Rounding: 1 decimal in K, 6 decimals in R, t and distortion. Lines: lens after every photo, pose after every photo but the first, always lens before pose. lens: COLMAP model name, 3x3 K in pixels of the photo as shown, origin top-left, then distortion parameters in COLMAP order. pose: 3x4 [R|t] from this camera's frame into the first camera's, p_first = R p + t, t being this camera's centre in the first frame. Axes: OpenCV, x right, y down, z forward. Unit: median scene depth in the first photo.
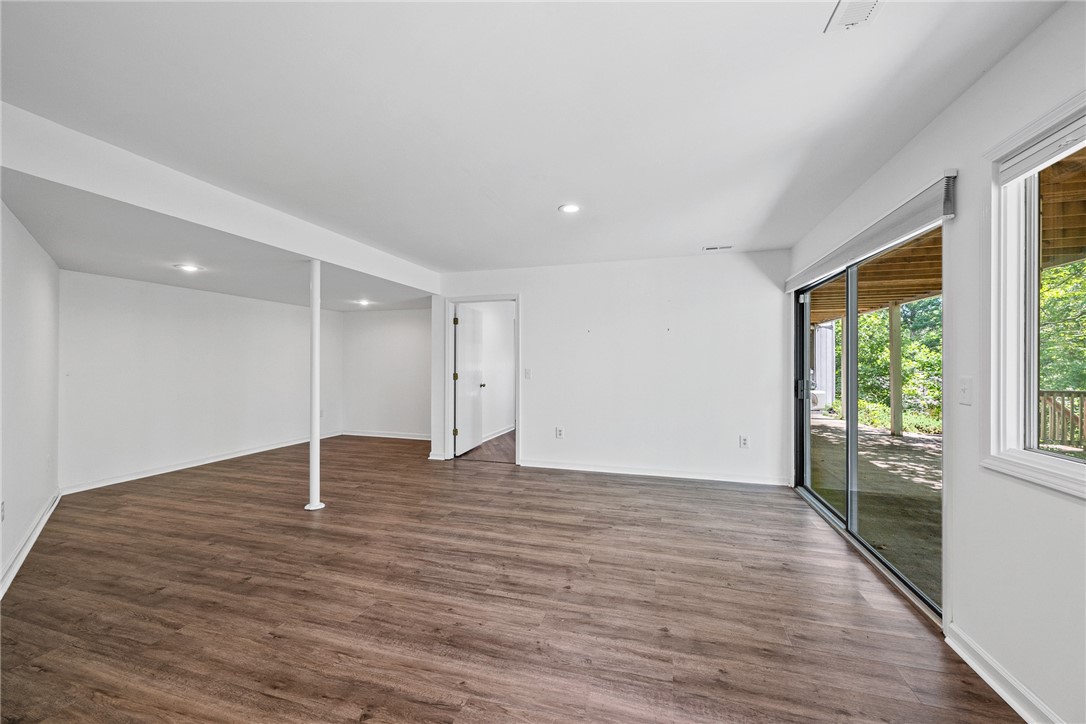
lens RADIAL K [[428.1, 0, 543.0], [0, 428.1, 361.4], [0, 0, 1]] dist [-0.001838, 0.000452]
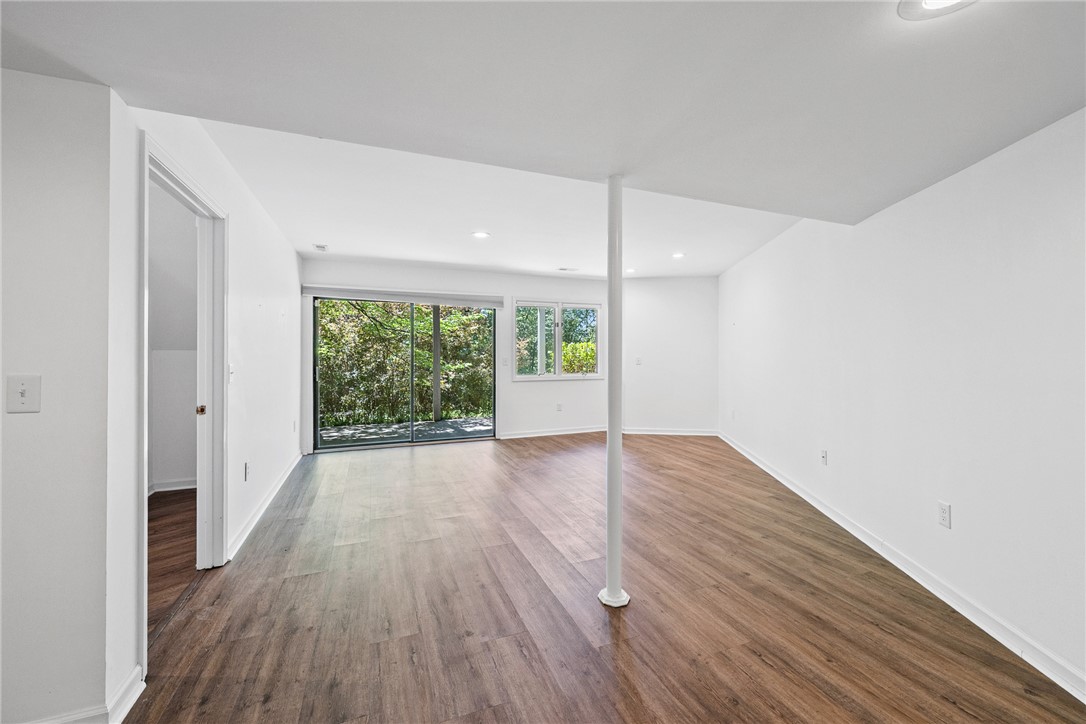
lens RADIAL K [[428.1, 0, 543.8], [0, 428.1, 356.6], [0, 0, 1]] dist [-0.001838, 0.000452]
pose [[-0.623497, -0.005325, 0.781807, -1.417739], [-0.001610, 0.999983, 0.005527, 0.009900], [-0.781824, 0.002187, -0.623496, 2.195232]]
